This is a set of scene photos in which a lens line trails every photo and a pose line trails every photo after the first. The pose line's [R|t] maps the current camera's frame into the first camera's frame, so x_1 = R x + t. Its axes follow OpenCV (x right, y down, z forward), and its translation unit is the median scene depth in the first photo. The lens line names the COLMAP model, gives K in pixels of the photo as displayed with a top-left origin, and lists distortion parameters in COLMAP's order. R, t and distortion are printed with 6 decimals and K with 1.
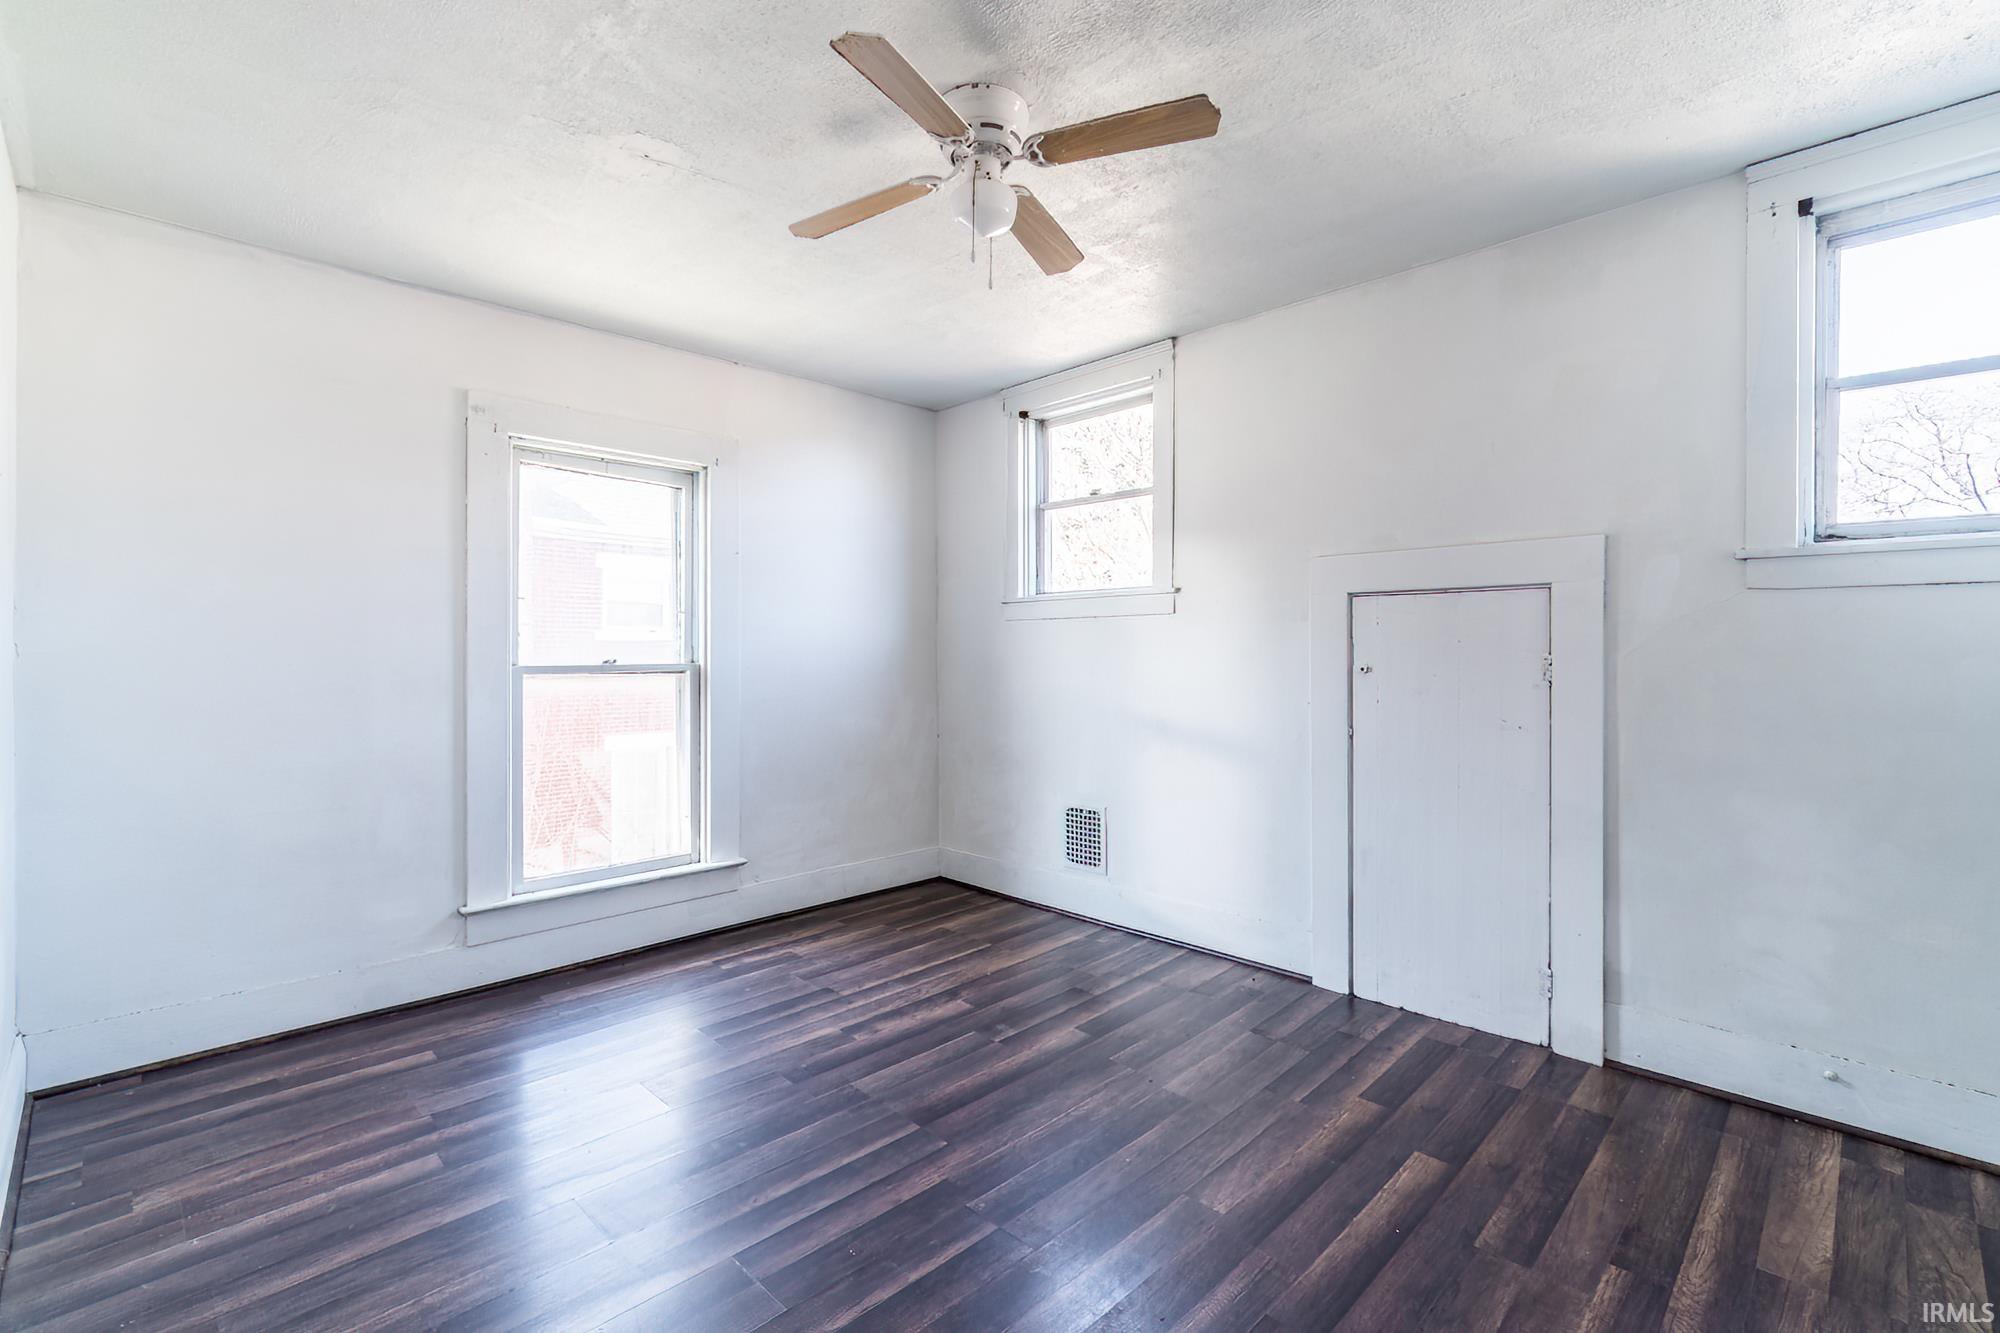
lens RADIAL K [[879.4, 0, 975.7], [0, 879.4, 665.1], [0, 0, 1]] dist [-0.002665, -0.000141]
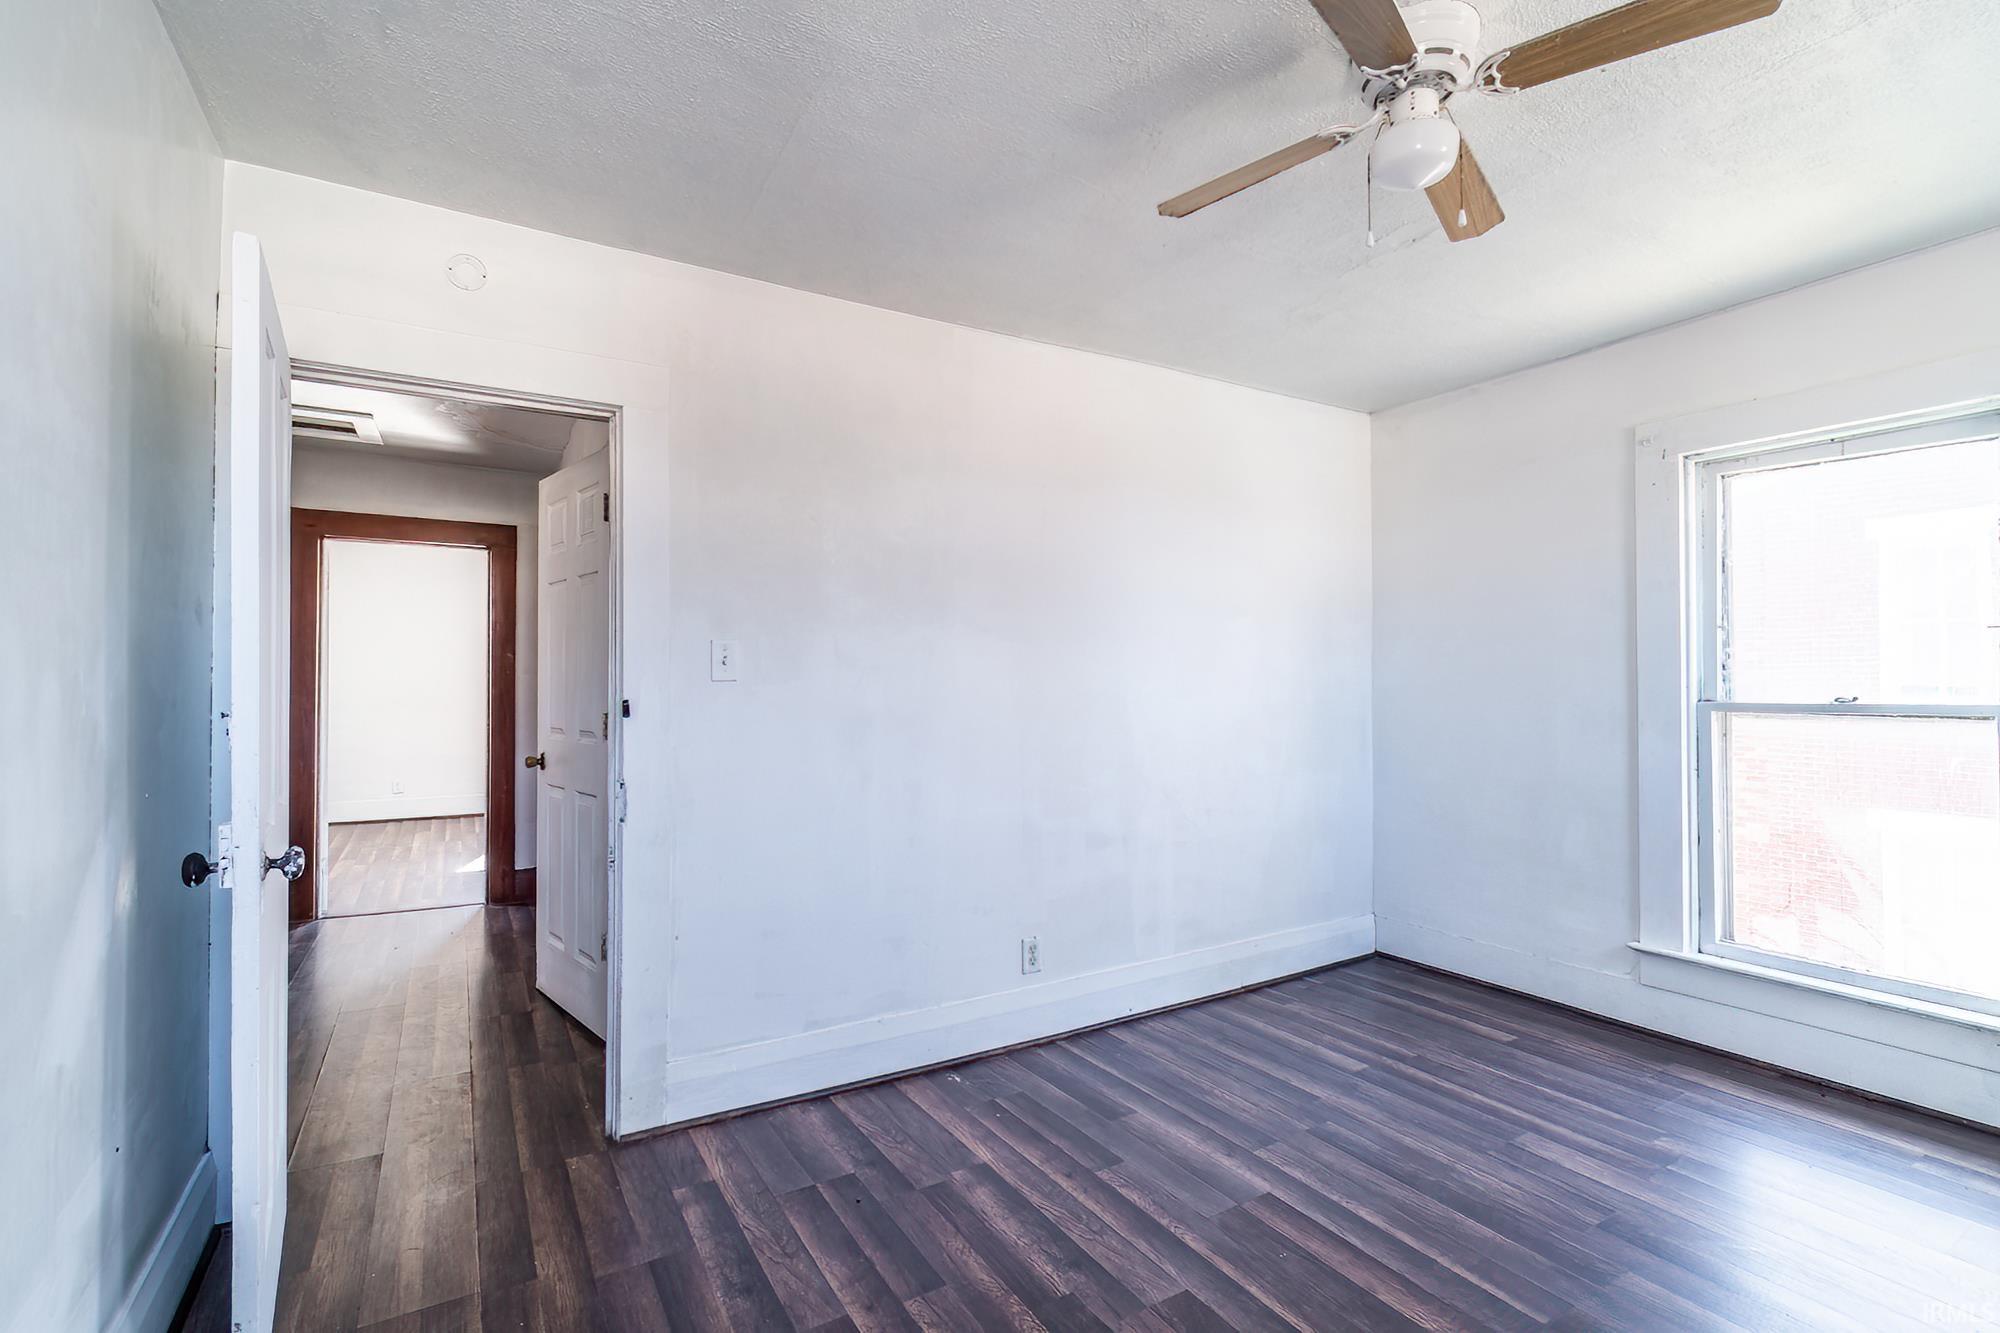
lens RADIAL K [[879.4, 0, 975.7], [0, 879.4, 665.1], [0, 0, 1]] dist [-0.002665, -0.000141]
pose [[-0.230531, -0.014693, -0.972954, 0.624471], [-0.006682, 0.999886, -0.013516, -0.023532], [0.973042, 0.003386, -0.230603, 0.545077]]
